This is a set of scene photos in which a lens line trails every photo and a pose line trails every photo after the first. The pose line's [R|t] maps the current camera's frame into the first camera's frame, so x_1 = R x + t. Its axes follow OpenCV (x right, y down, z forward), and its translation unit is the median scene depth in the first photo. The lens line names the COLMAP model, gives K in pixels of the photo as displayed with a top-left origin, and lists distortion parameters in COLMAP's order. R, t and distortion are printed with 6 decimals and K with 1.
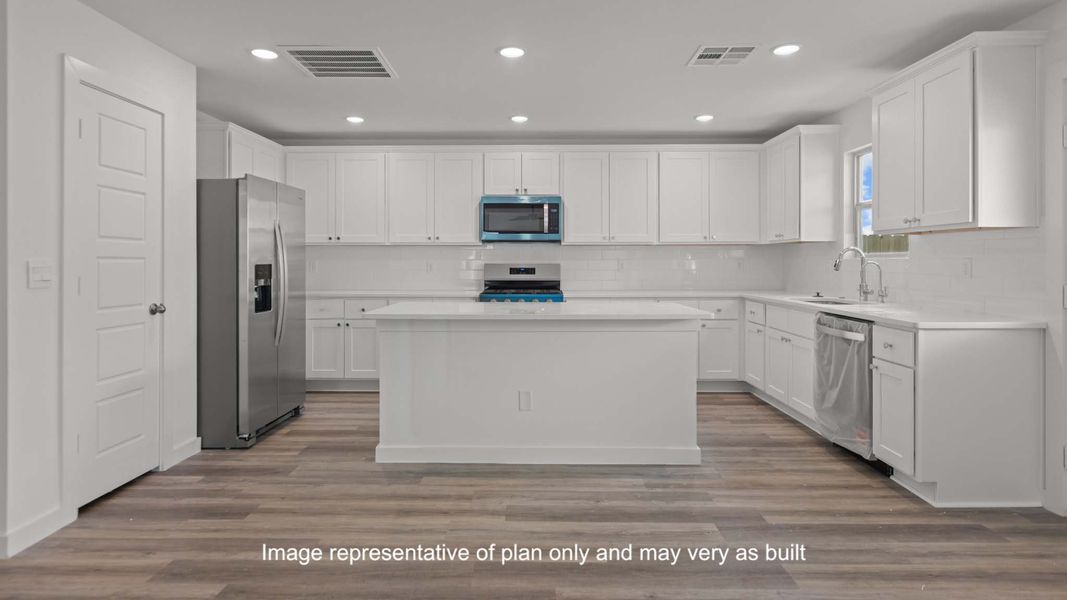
lens RADIAL K [[584.8, 0, 533.0], [0, 584.8, 261.0], [0, 0, 1]] dist [-0.000820, -0.000269]
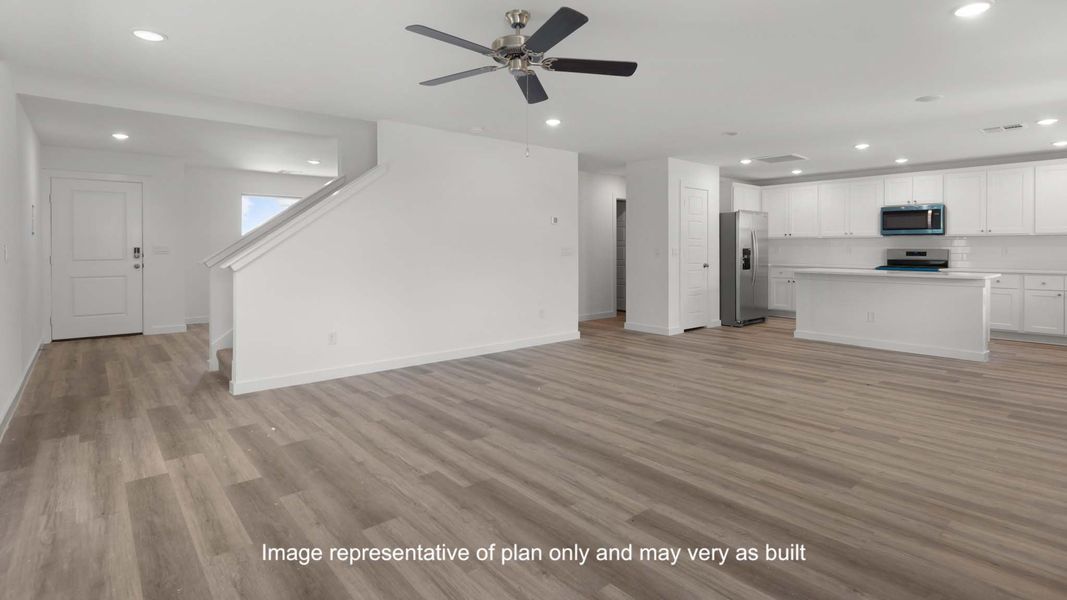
lens RADIAL K [[513.2, 0, 528.1], [0, 513.2, 250.2], [0, 0, 1]] dist [-0.000227, 0.000592]
pose [[0.655542, 0.004428, -0.755146, 0.421916], [0.000366, 0.999981, 0.006181, -0.001013], [0.755159, -0.004328, 0.655528, -0.819469]]
